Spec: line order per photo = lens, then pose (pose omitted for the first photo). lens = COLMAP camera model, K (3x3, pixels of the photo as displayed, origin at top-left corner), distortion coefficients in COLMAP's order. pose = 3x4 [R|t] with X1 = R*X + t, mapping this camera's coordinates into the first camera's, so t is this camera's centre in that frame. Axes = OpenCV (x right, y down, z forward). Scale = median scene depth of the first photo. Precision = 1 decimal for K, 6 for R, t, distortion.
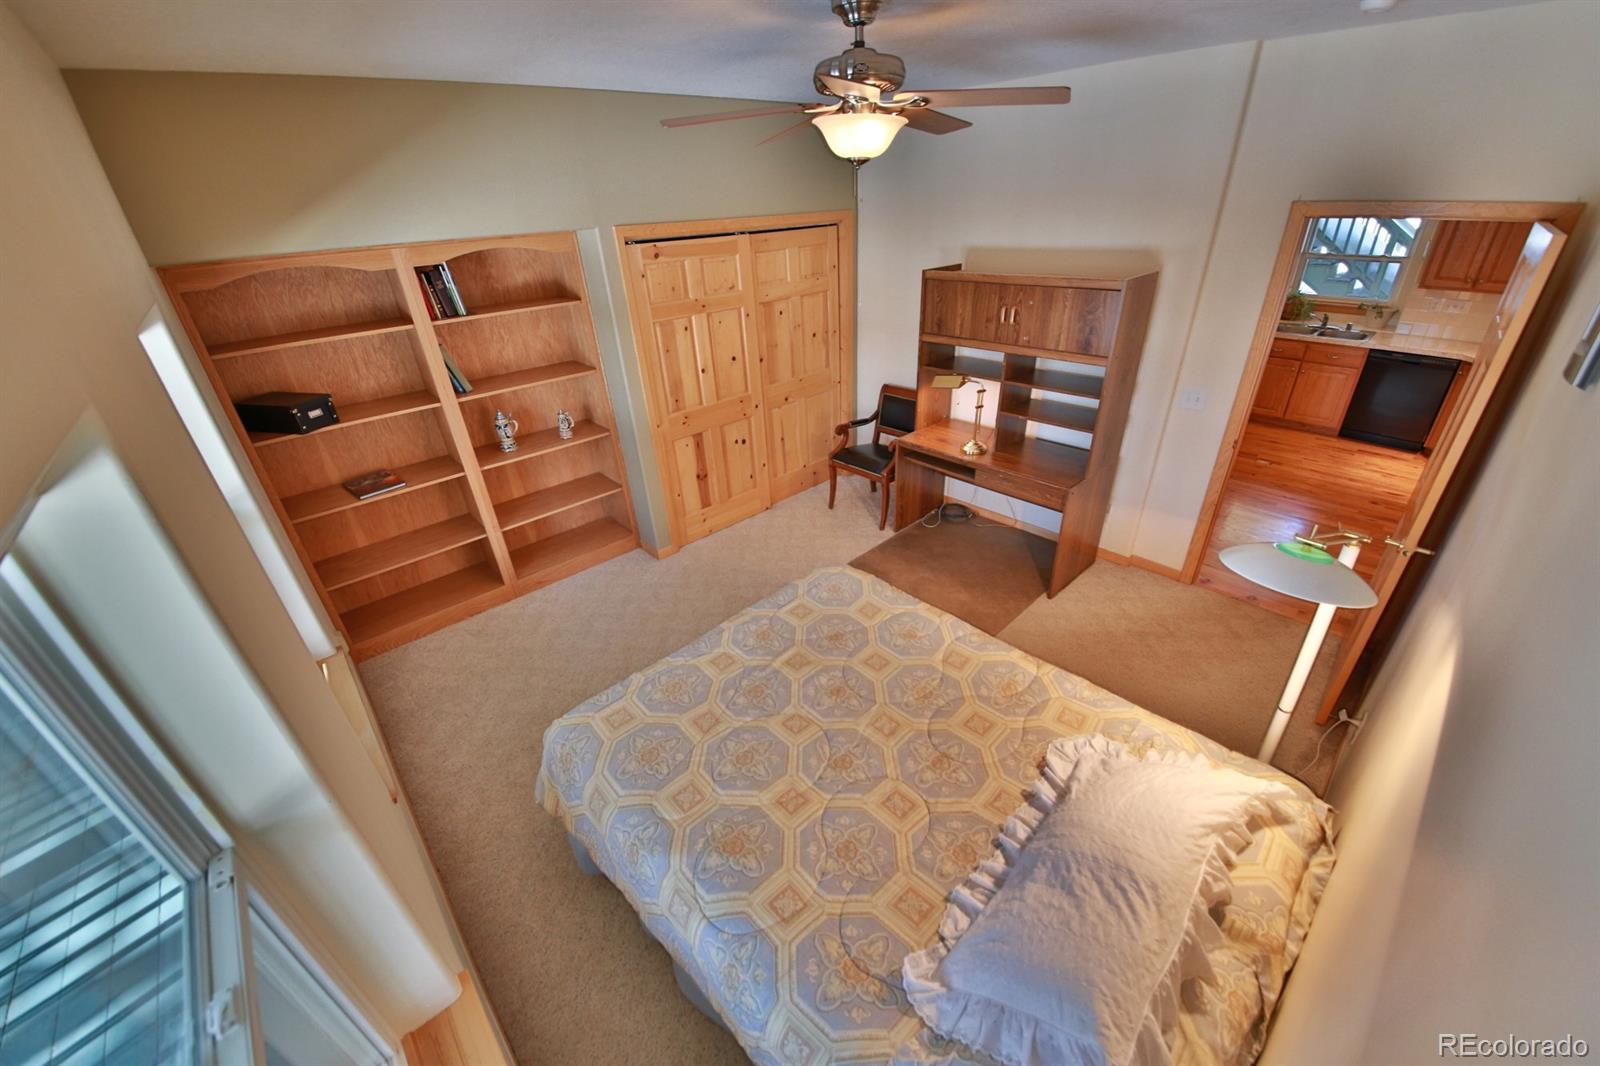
lens RADIAL K [[594.7, 0, 800.0], [0, 594.7, 533.0], [0, 0, 1]] dist [0.042006, -0.035552]
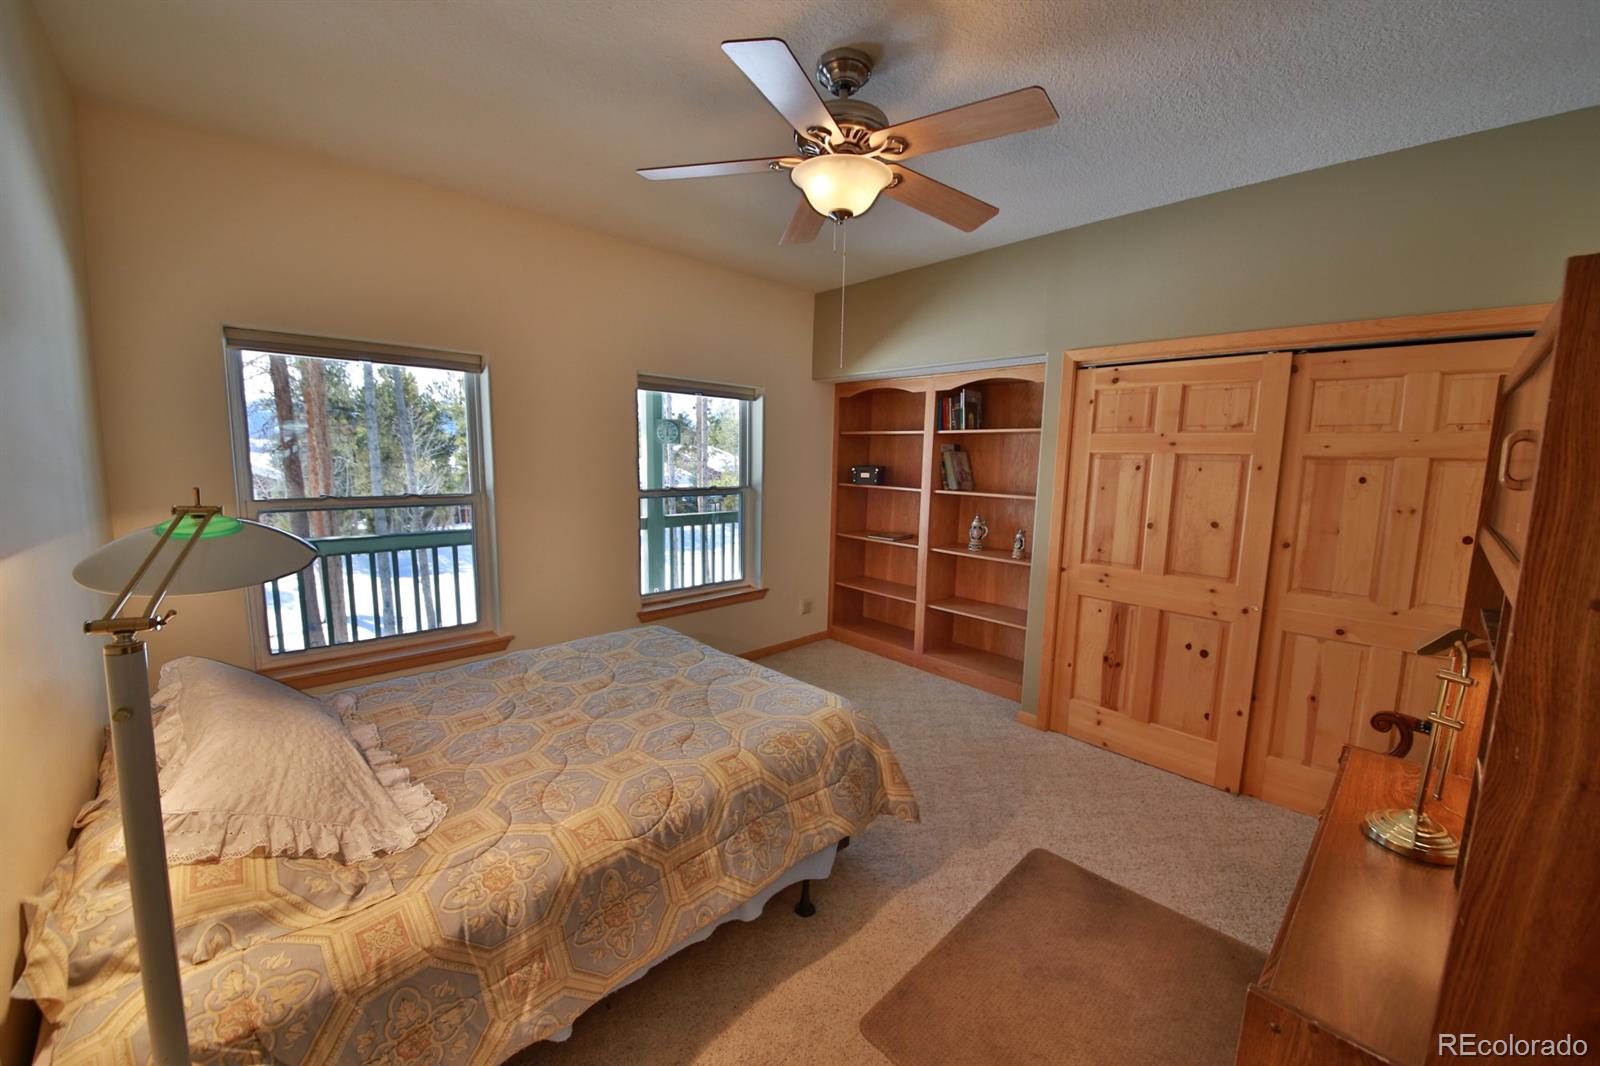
lens RADIAL K [[594.0, 0, 801.7], [0, 594.0, 532.6], [0, 0, 1]] dist [0.012873, -0.017133]
pose [[0.020314, 0.175312, -0.984303, 0.565931], [-0.508905, 0.849237, 0.140753, -0.152777], [0.860583, 0.498058, 0.106469, 0.569948]]
